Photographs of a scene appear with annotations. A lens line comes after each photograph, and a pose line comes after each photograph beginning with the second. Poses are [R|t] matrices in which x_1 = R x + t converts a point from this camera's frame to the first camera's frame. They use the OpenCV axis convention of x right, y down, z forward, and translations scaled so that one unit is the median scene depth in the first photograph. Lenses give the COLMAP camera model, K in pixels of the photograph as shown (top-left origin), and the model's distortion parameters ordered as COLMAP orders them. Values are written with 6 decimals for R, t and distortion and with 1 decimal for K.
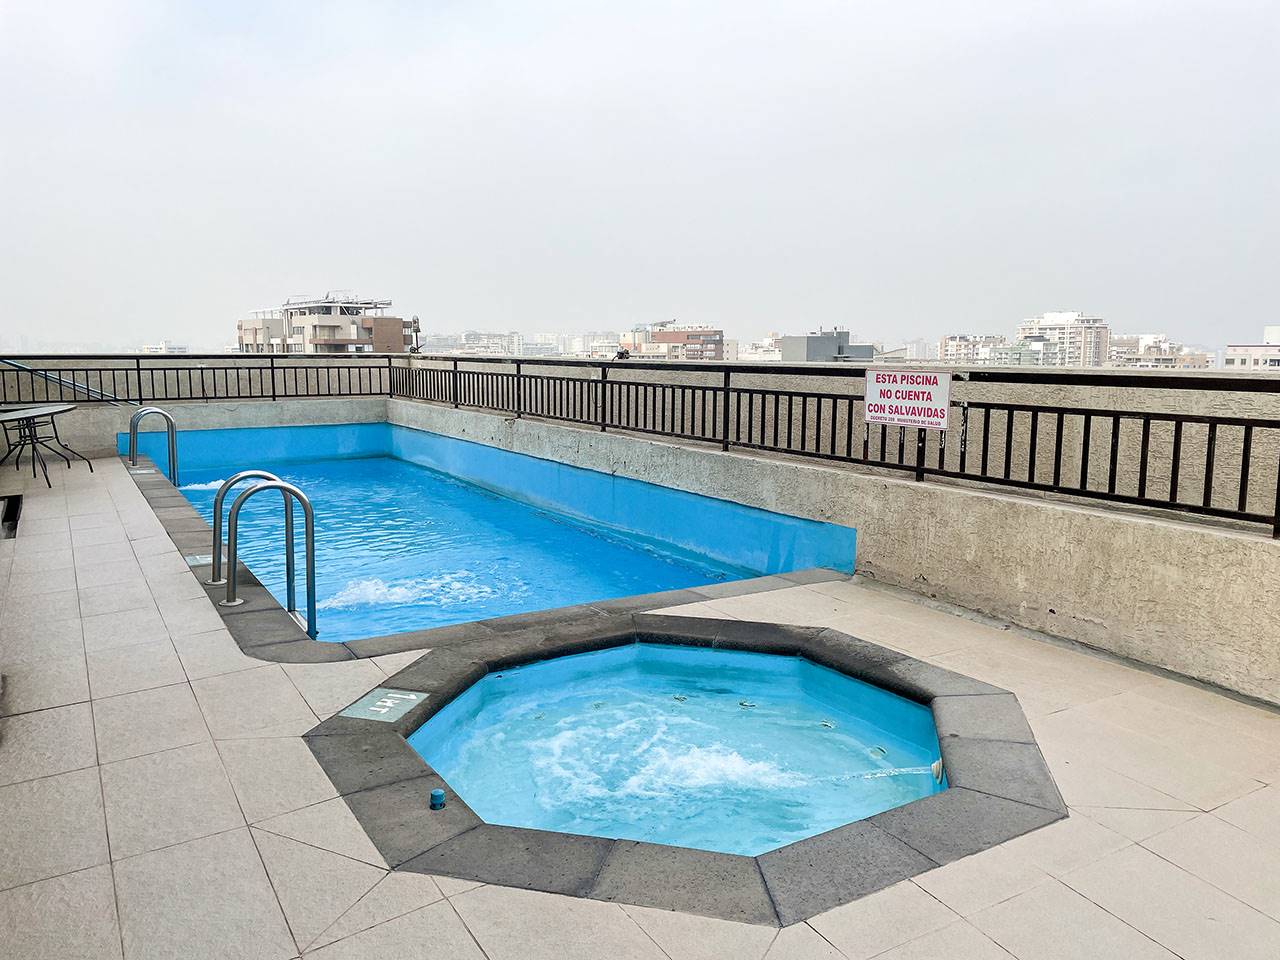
lens RADIAL K [[966.2, 0, 637.9], [0, 966.2, 479.1], [0, 0, 1]] dist [0.069282, -0.005840]
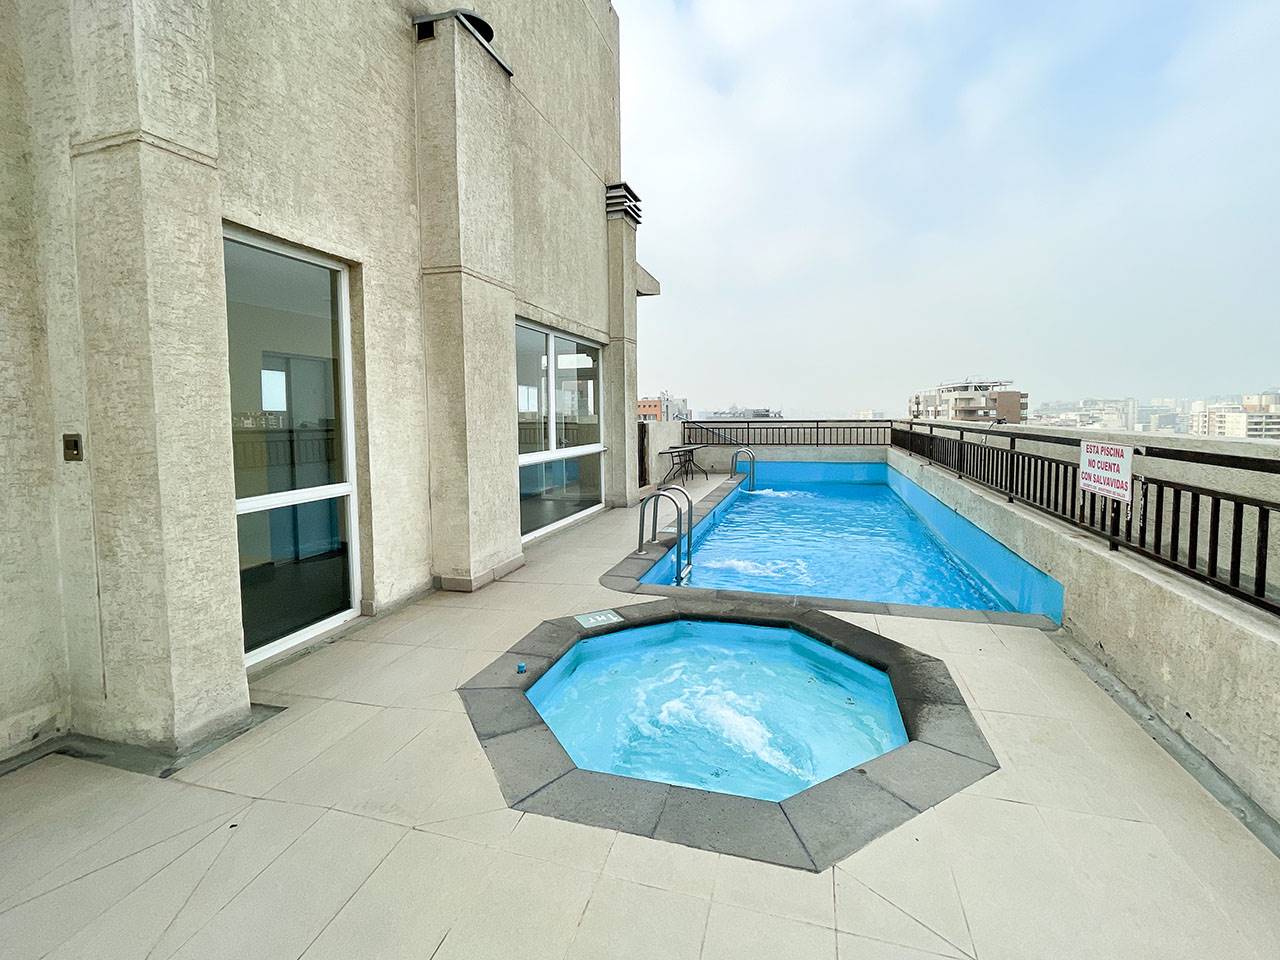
lens RADIAL K [[573.3, 0, 635.1], [0, 573.3, 446.8], [0, 0, 1]] dist [-0.008699, 0.000894]
pose [[0.663332, 0.034513, -0.747529, 0.422396], [-0.090114, 0.995351, -0.034010, -0.042709], [0.742880, 0.089922, 0.663358, 0.227941]]
